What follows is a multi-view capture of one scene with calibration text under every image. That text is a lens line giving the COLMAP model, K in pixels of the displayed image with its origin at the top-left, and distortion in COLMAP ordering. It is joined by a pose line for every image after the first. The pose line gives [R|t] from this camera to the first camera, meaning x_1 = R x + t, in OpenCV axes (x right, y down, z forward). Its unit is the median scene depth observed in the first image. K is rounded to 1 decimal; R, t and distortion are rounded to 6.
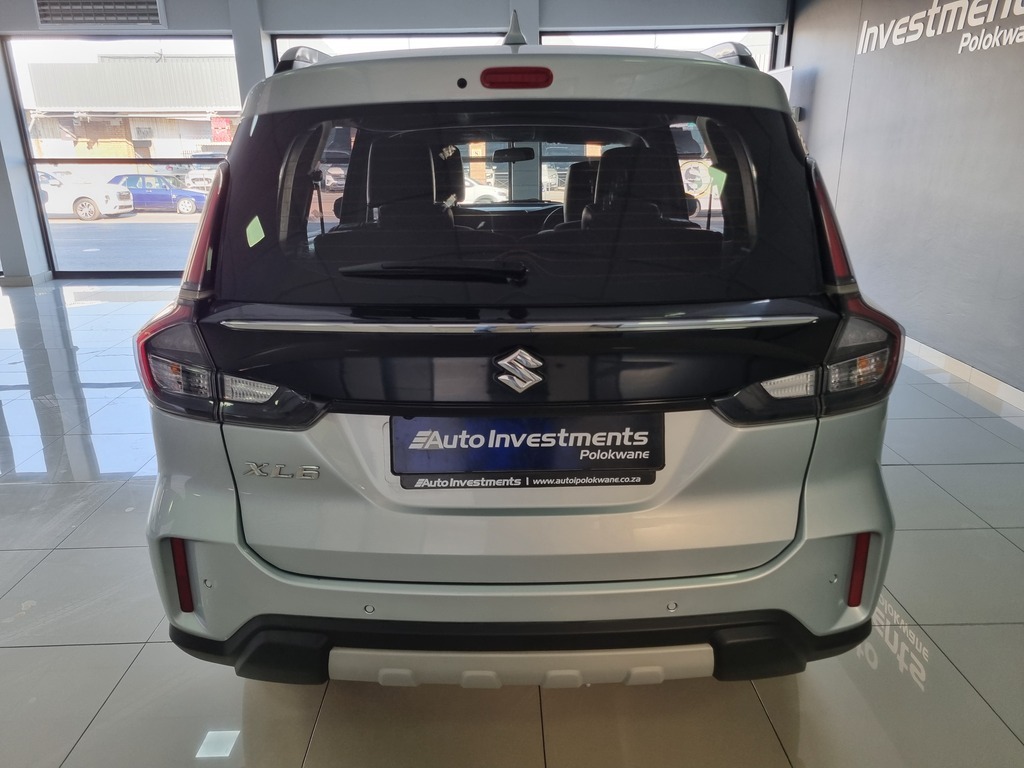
lens RADIAL K [[770.4, 0, 518.2], [0, 770.4, 385.6], [0, 0, 1]] dist [0.047269, -0.006185]
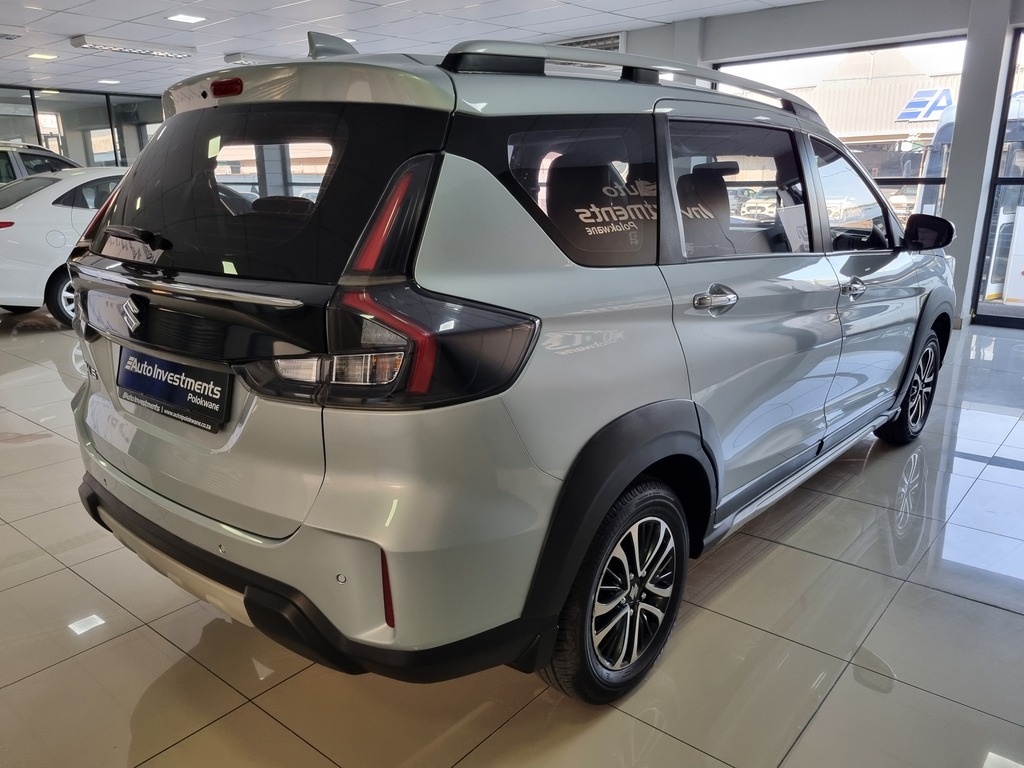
lens RADIAL K [[770.4, 0, 518.2], [0, 770.4, 385.6], [0, 0, 1]] dist [0.047269, -0.006185]
pose [[0.749853, 0.177320, -0.637400, 1.229116], [-0.200909, 0.978949, 0.035982, -0.073540], [0.630362, 0.101078, 0.769692, 0.392679]]
